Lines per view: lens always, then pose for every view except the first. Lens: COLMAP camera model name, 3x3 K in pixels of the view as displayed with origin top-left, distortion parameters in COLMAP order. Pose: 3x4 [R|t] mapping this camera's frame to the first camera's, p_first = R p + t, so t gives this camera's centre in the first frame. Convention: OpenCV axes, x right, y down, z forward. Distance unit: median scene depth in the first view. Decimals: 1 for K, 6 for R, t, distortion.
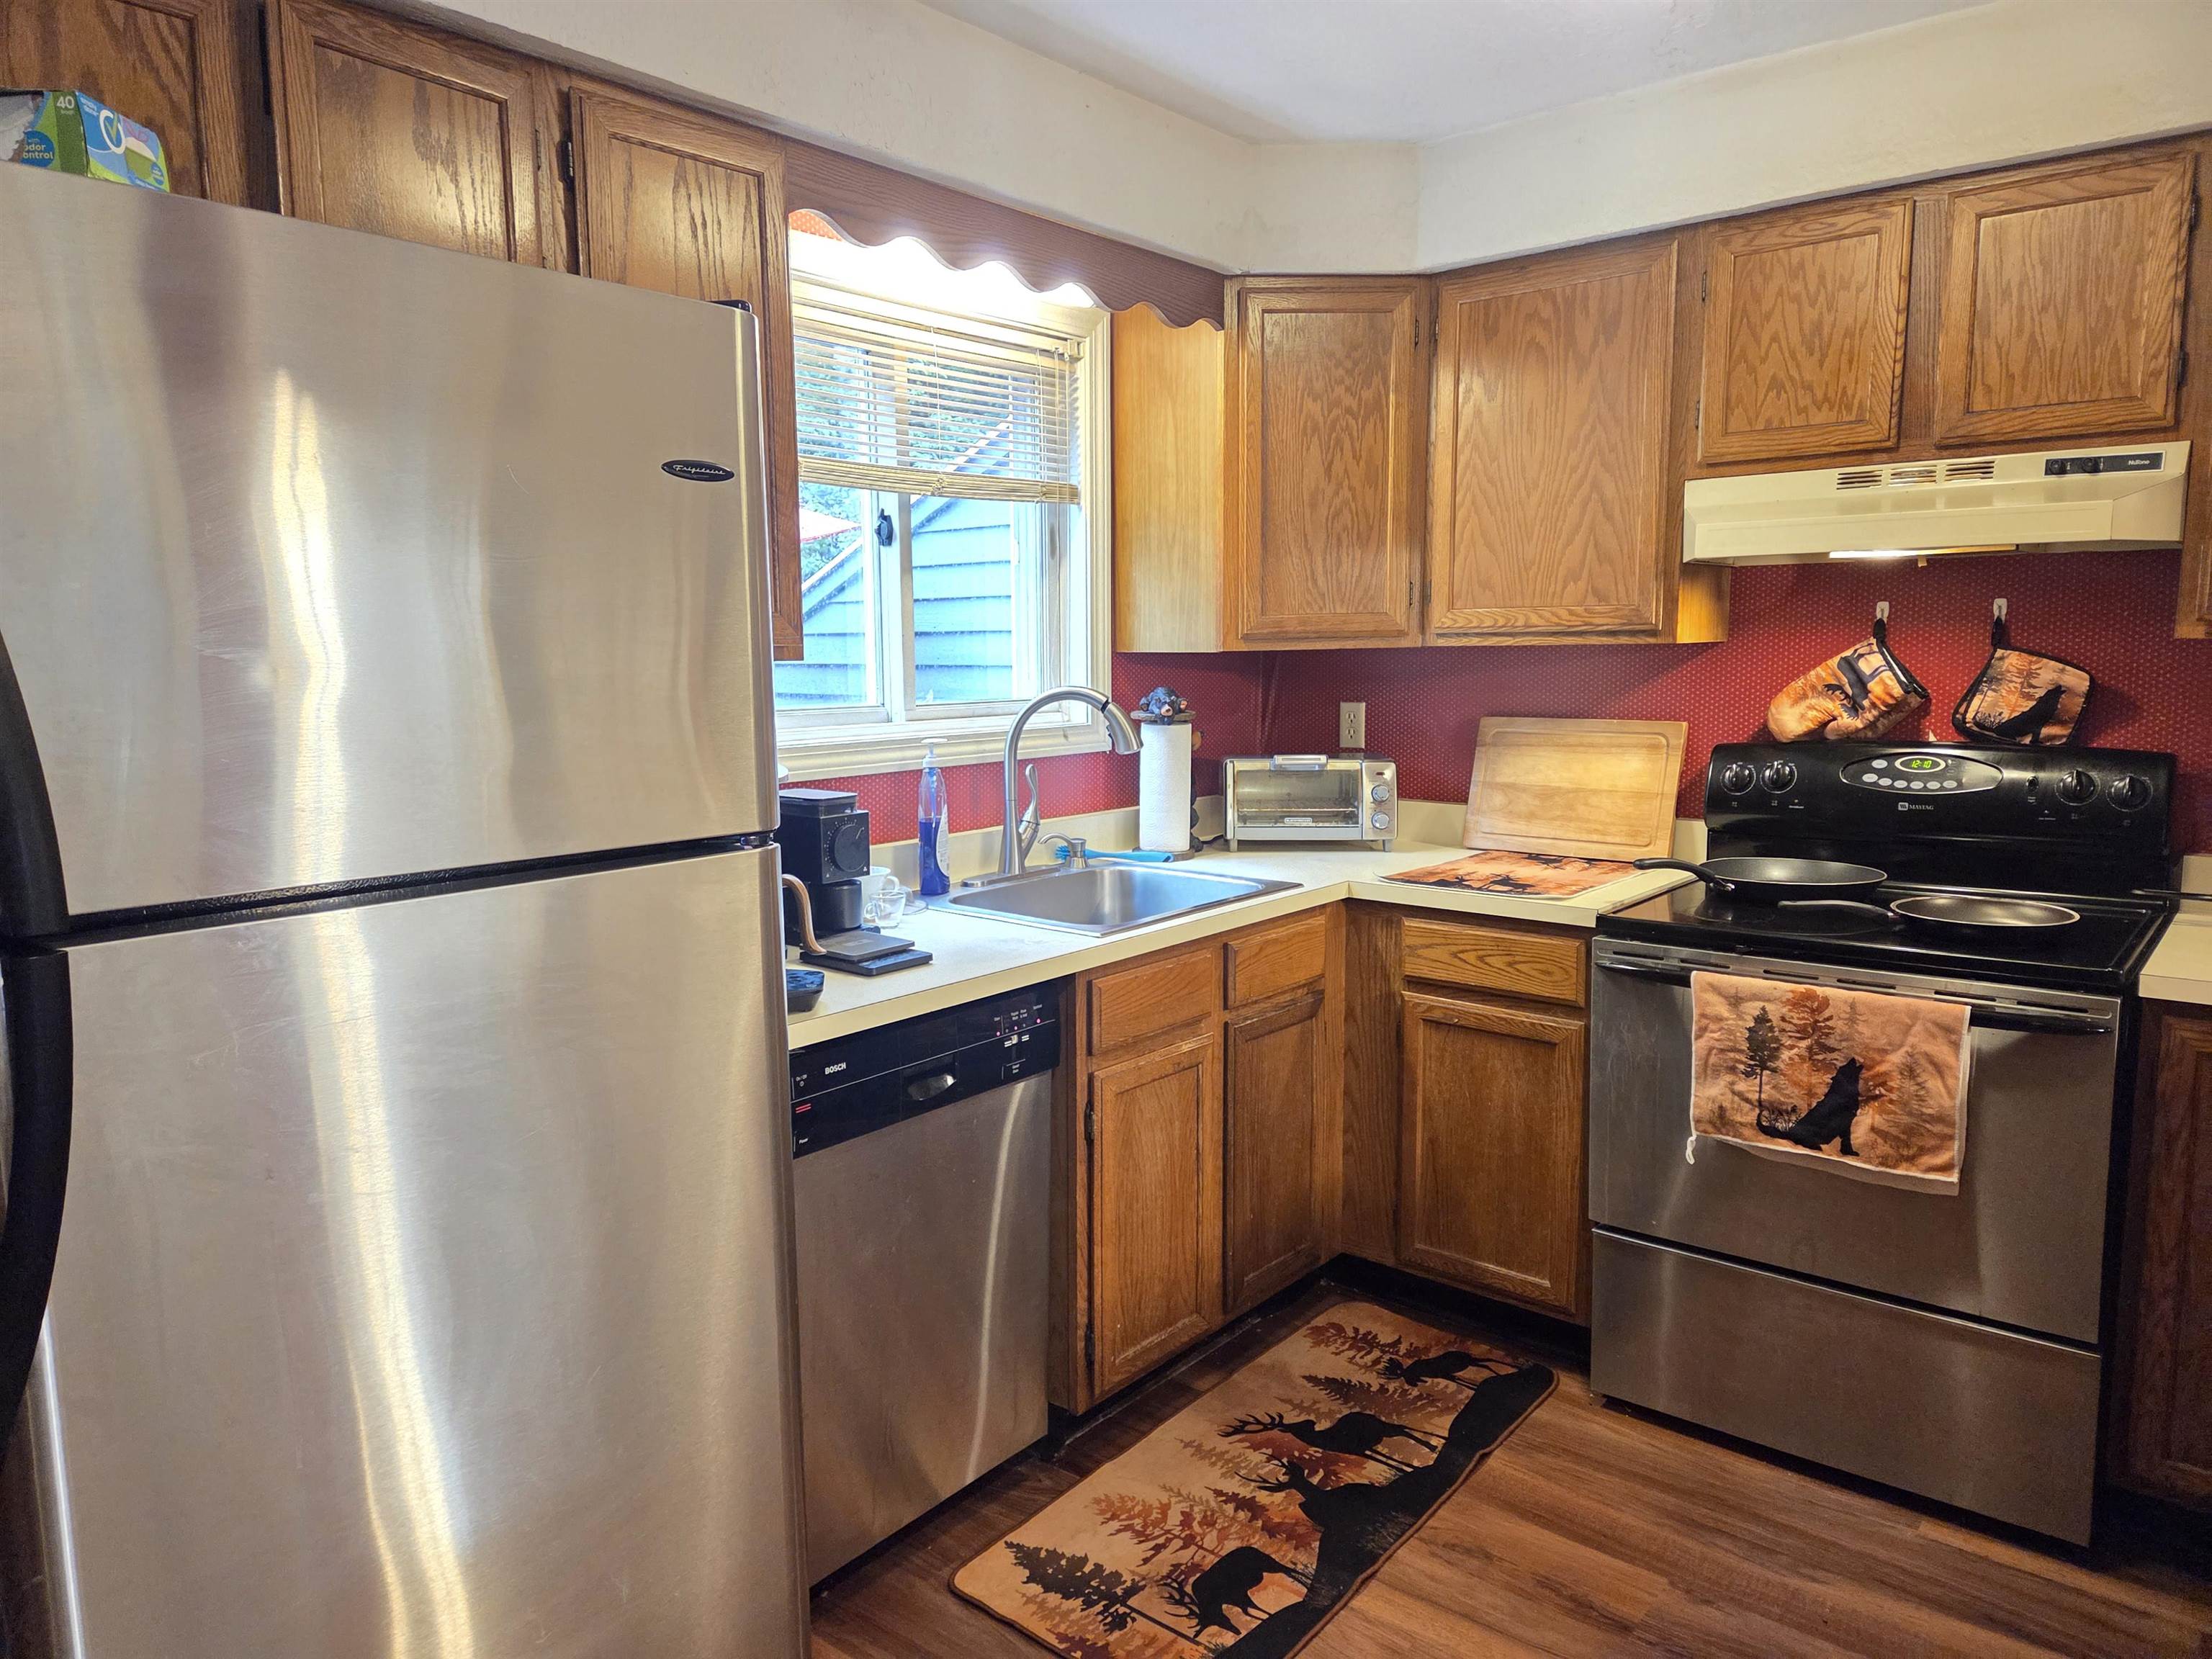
lens RADIAL K [[1466.6, 0, 1093.5], [0, 1466.6, 823.4], [0, 0, 1]] dist [0.069653, -0.058733]
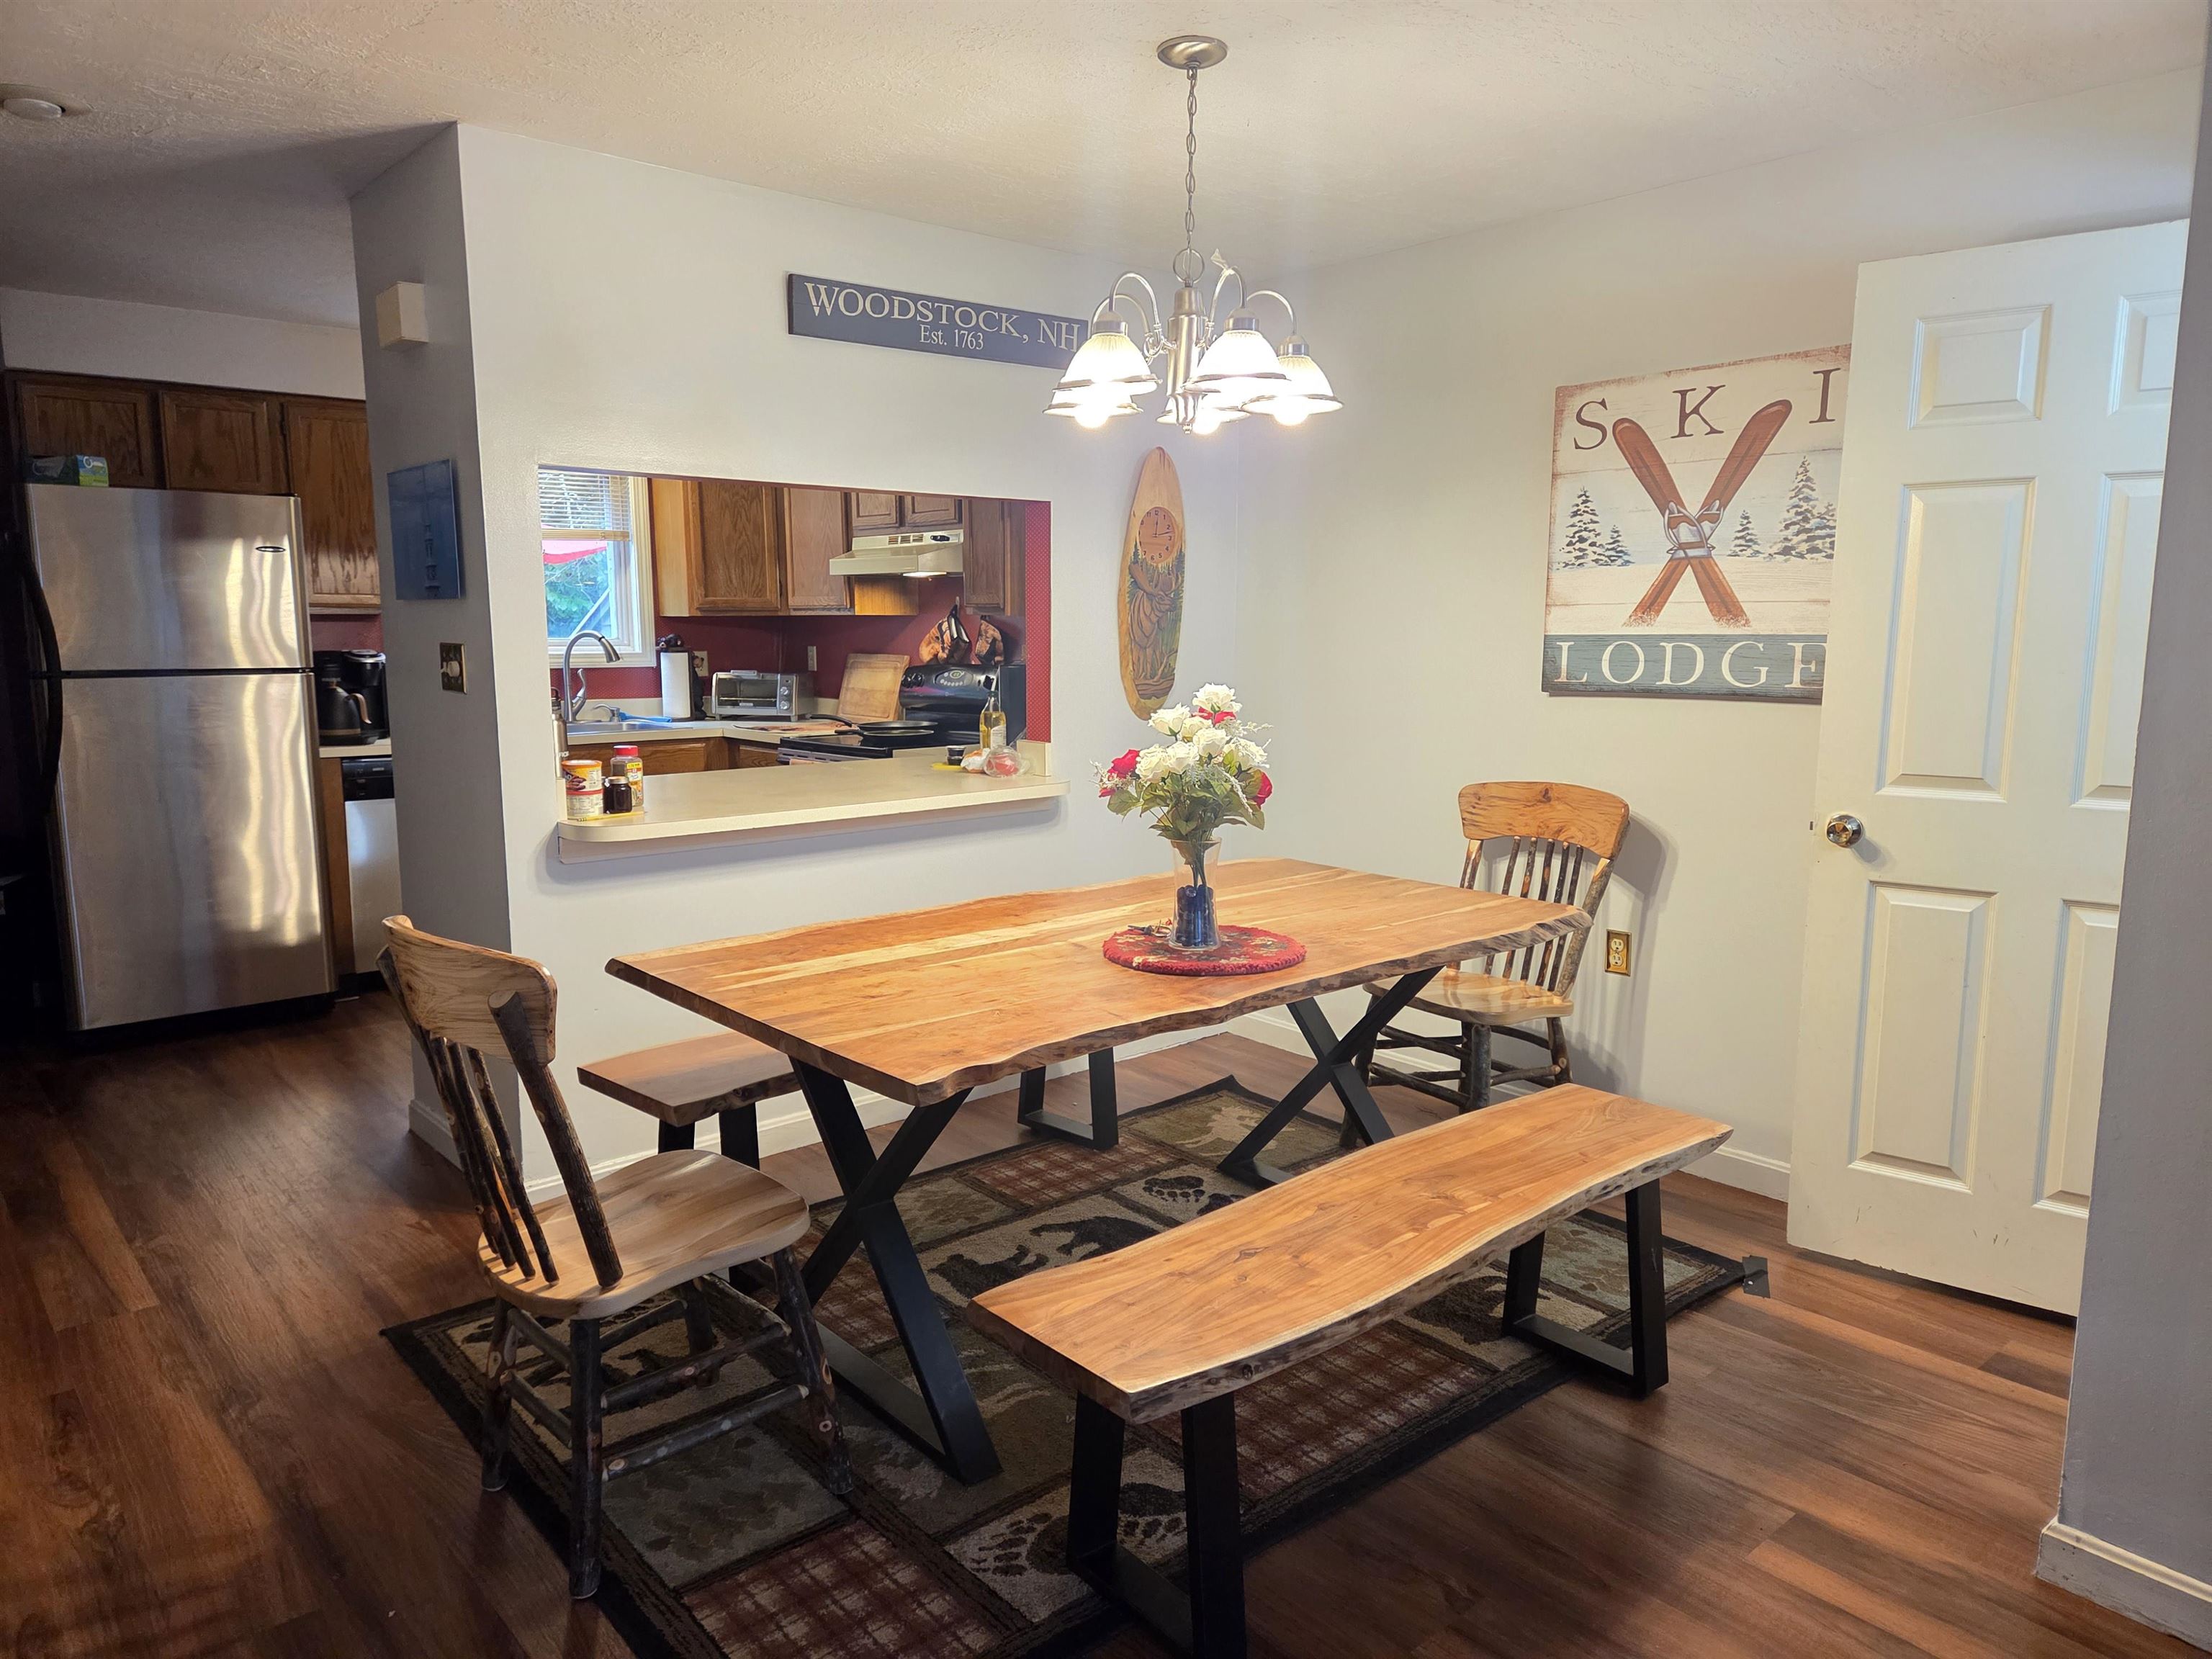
lens RADIAL K [[1466.6, 0, 1099.9], [0, 1466.6, 829.8], [0, 0, 1]] dist [0.069653, -0.058733]
pose [[0.989074, 0.030625, -0.144202, 1.055272], [-0.028077, 0.999412, 0.019677, 0.132119], [0.144719, -0.015413, 0.989353, -1.020732]]
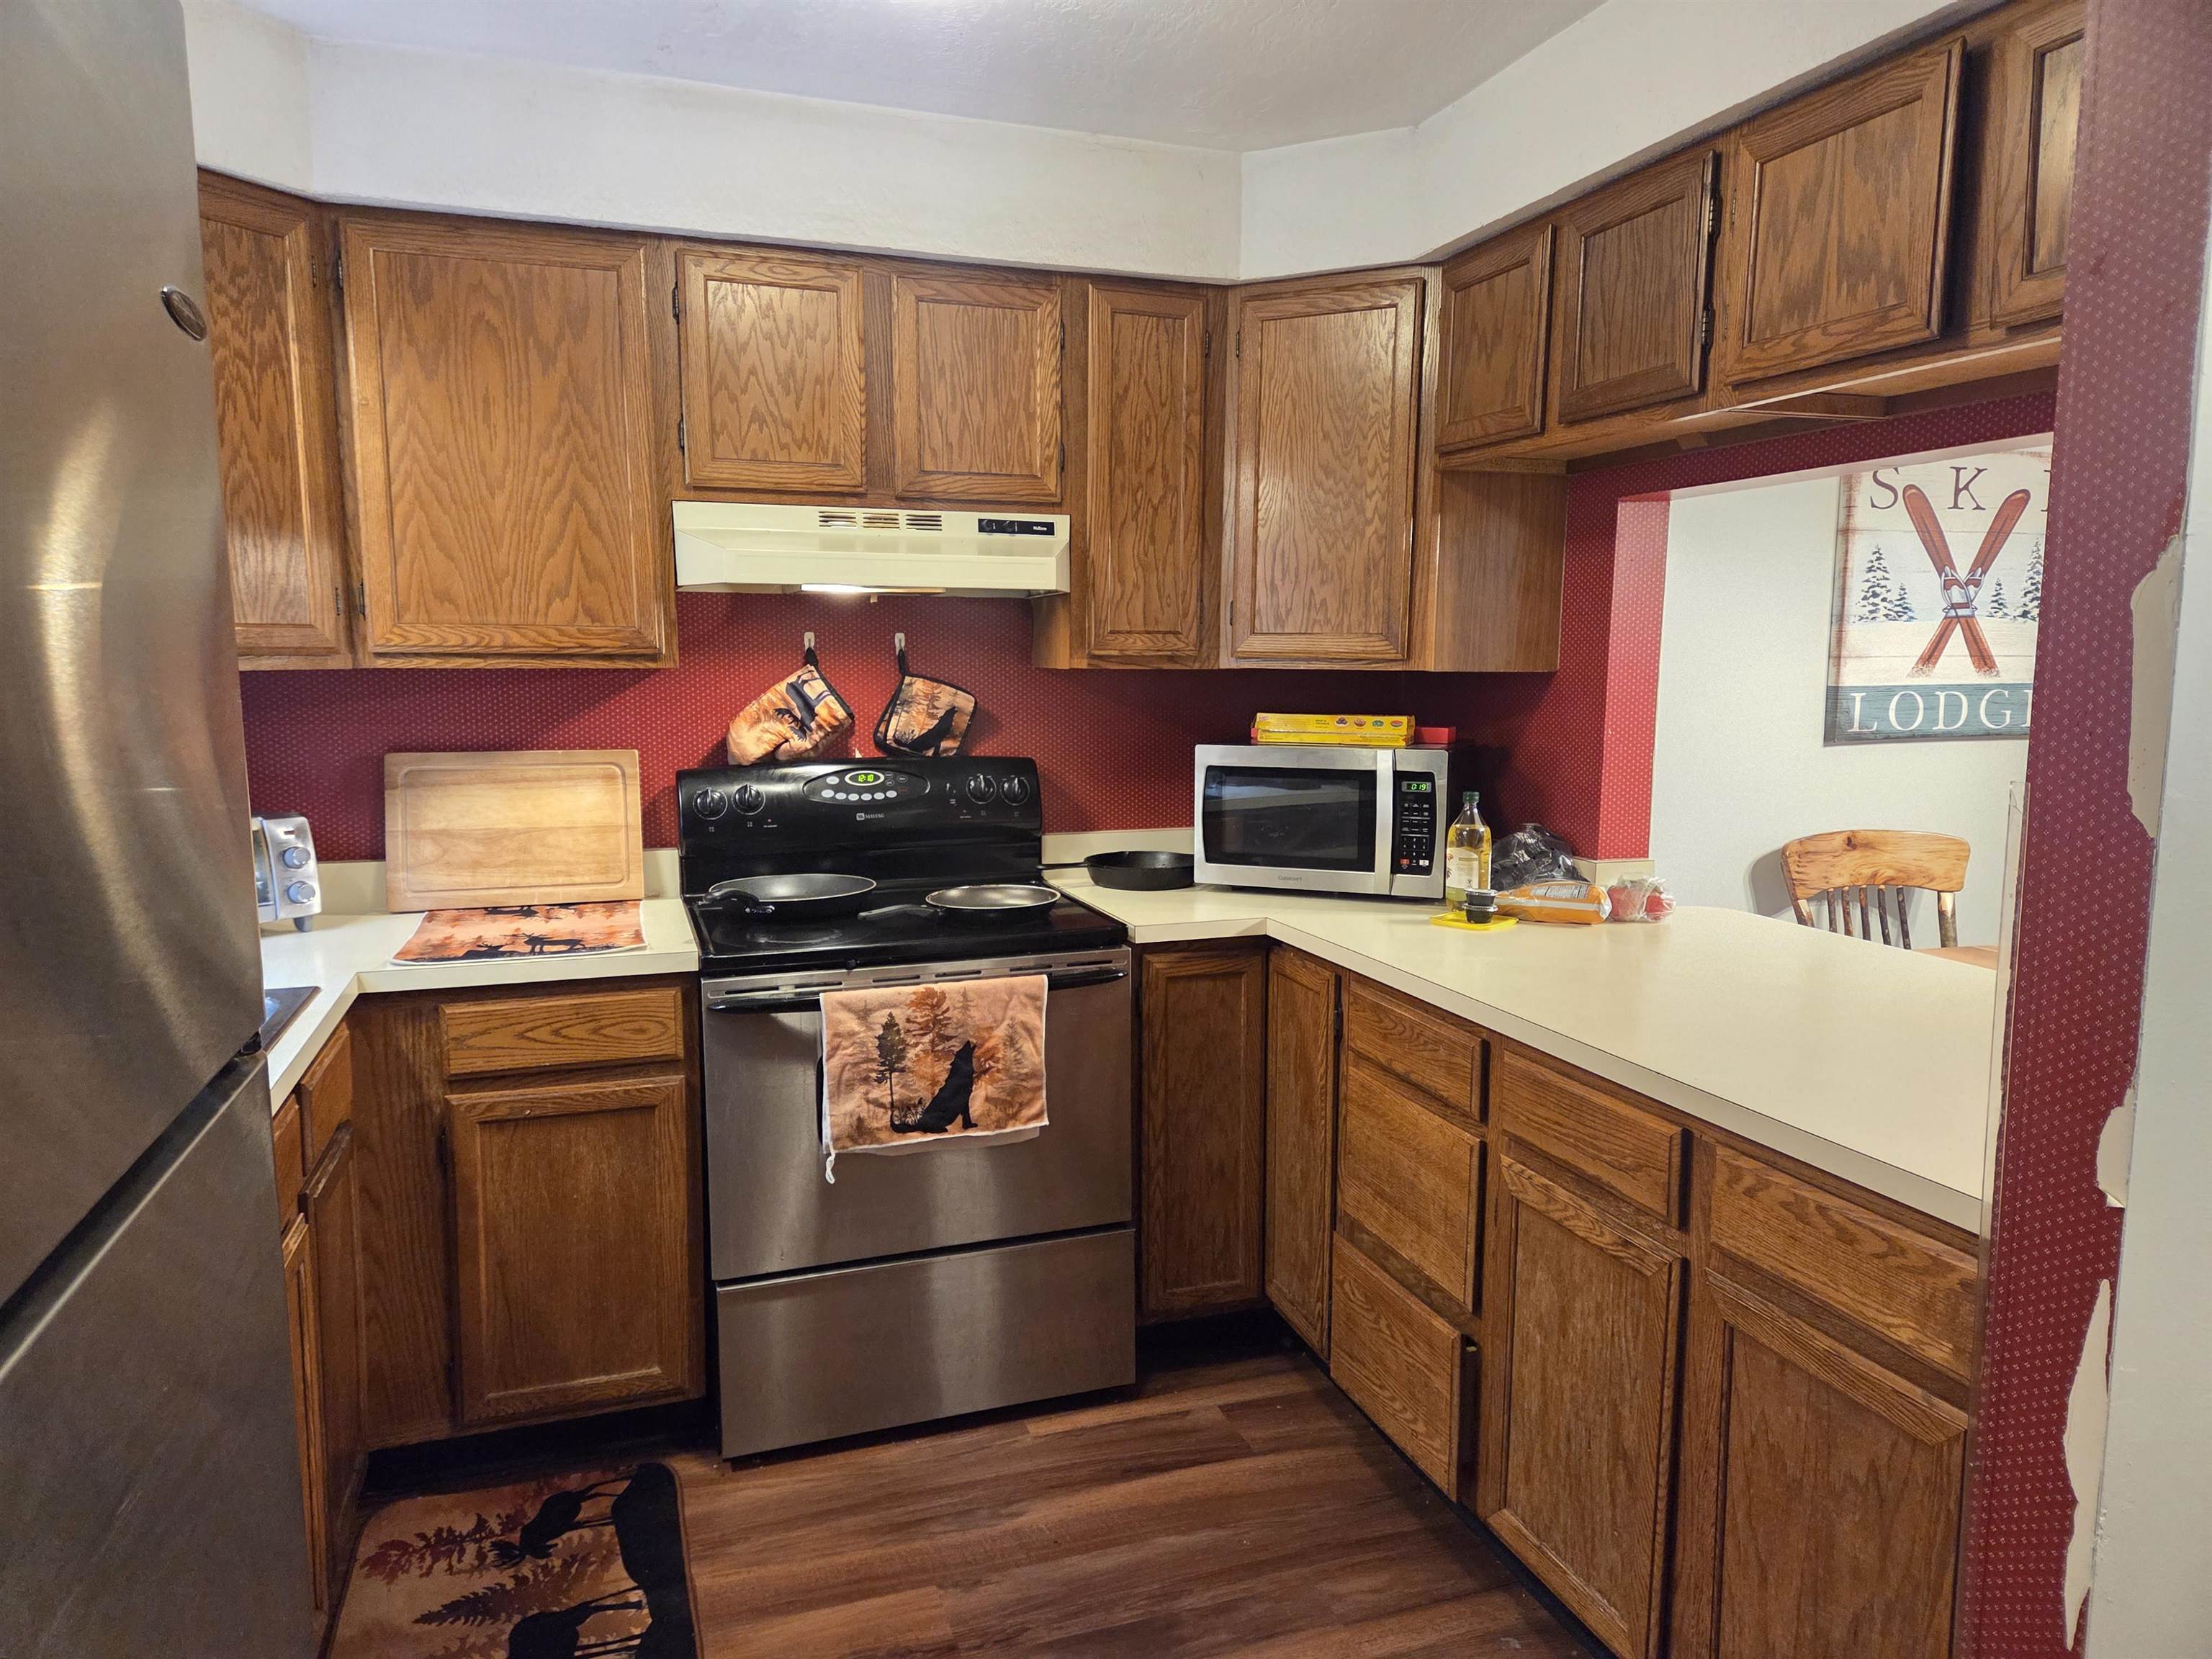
lens RADIAL K [[1466.6, 0, 1098.8], [0, 1466.6, 833.0], [0, 0, 1]] dist [0.069653, -0.058733]
pose [[0.515539, -0.091827, 0.851932, -0.299406], [0.101246, 0.993804, 0.045851, -0.031353], [-0.850864, 0.062617, 0.521642, 0.272978]]
